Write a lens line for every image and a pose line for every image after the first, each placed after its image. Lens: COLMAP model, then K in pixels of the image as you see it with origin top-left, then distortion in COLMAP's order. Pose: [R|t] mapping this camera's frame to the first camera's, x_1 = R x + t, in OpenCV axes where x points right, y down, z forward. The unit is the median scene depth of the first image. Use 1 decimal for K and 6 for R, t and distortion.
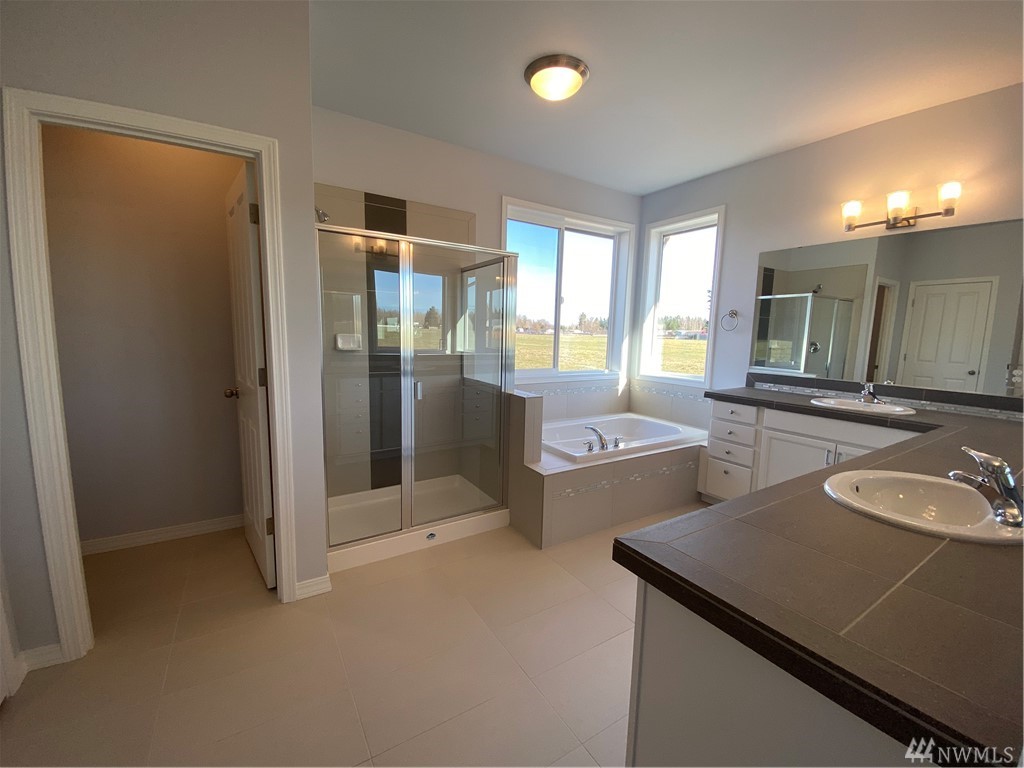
lens RADIAL K [[411.5, 0, 512.0], [0, 411.5, 384.0], [0, 0, 1]] dist [0.031632, -0.032217]
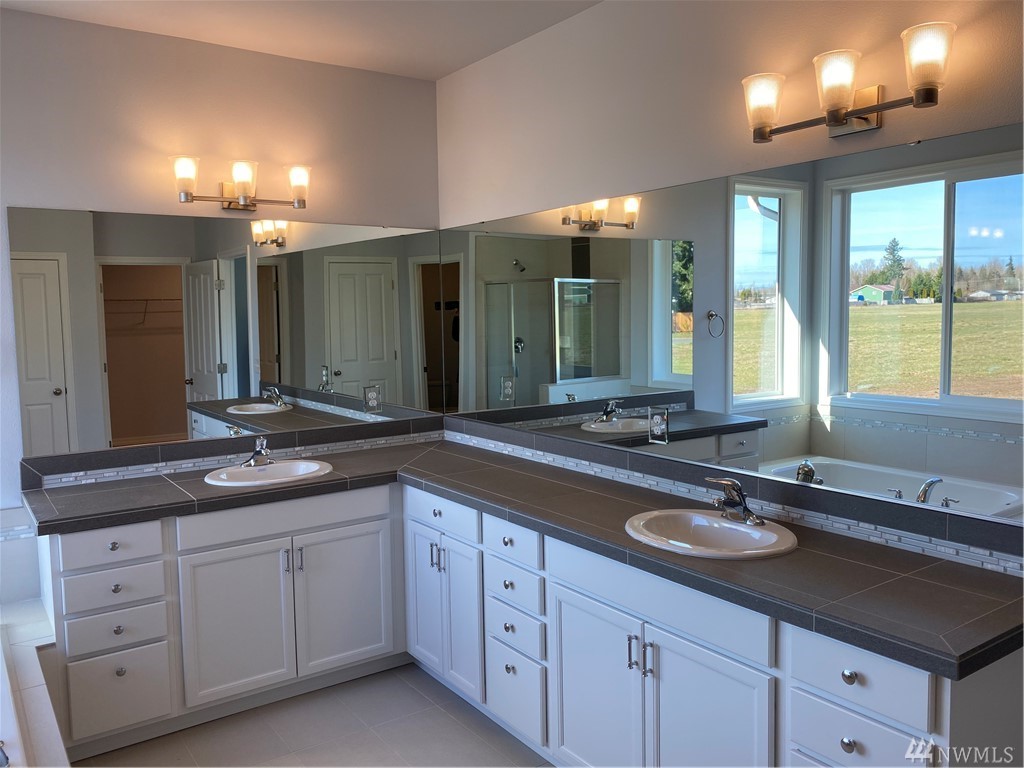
lens RADIAL K [[815.0, 0, 512.0], [0, 815.0, 384.0], [0, 0, 1]] dist [0.004539, 0.002962]
pose [[-0.064100, -0.109431, 0.991925, -0.393874], [0.136838, 0.983617, 0.117358, -0.155593], [-0.988517, 0.143256, -0.048076, 0.528038]]
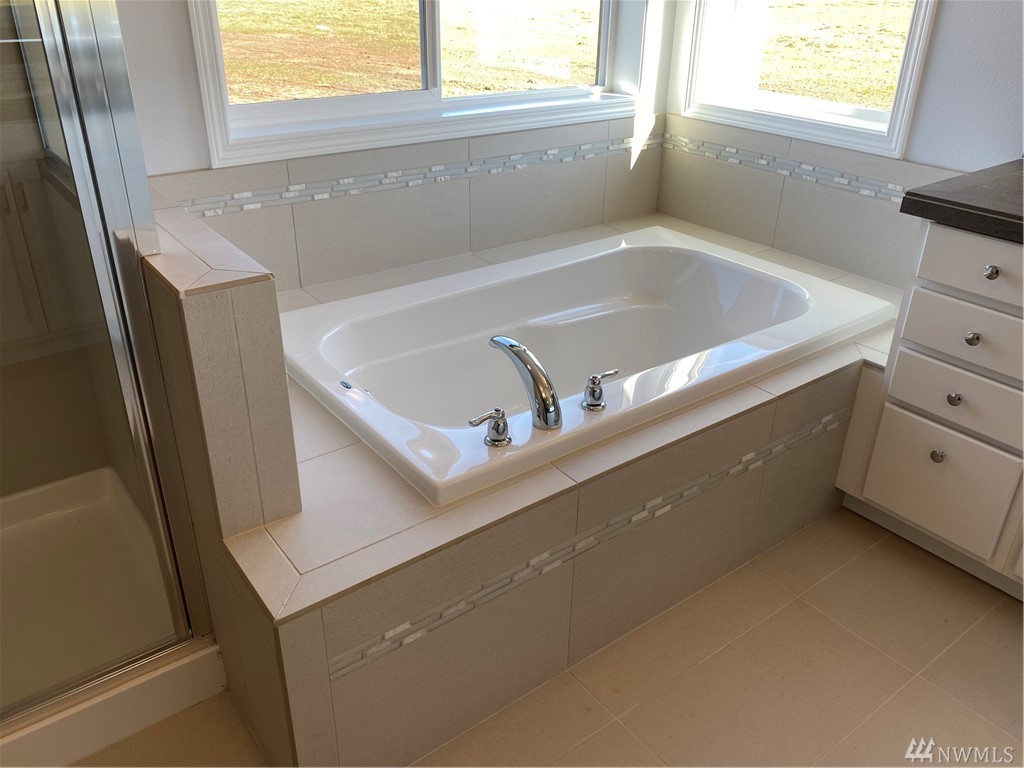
lens RADIAL K [[815.0, 0, 512.0], [0, 815.0, 384.0], [0, 0, 1]] dist [0.004539, 0.002962]
pose [[0.995971, -0.046876, 0.076443, 0.142697], [0.017190, 0.936480, 0.350299, -0.059631], [-0.088007, -0.347574, 0.933513, 0.446625]]
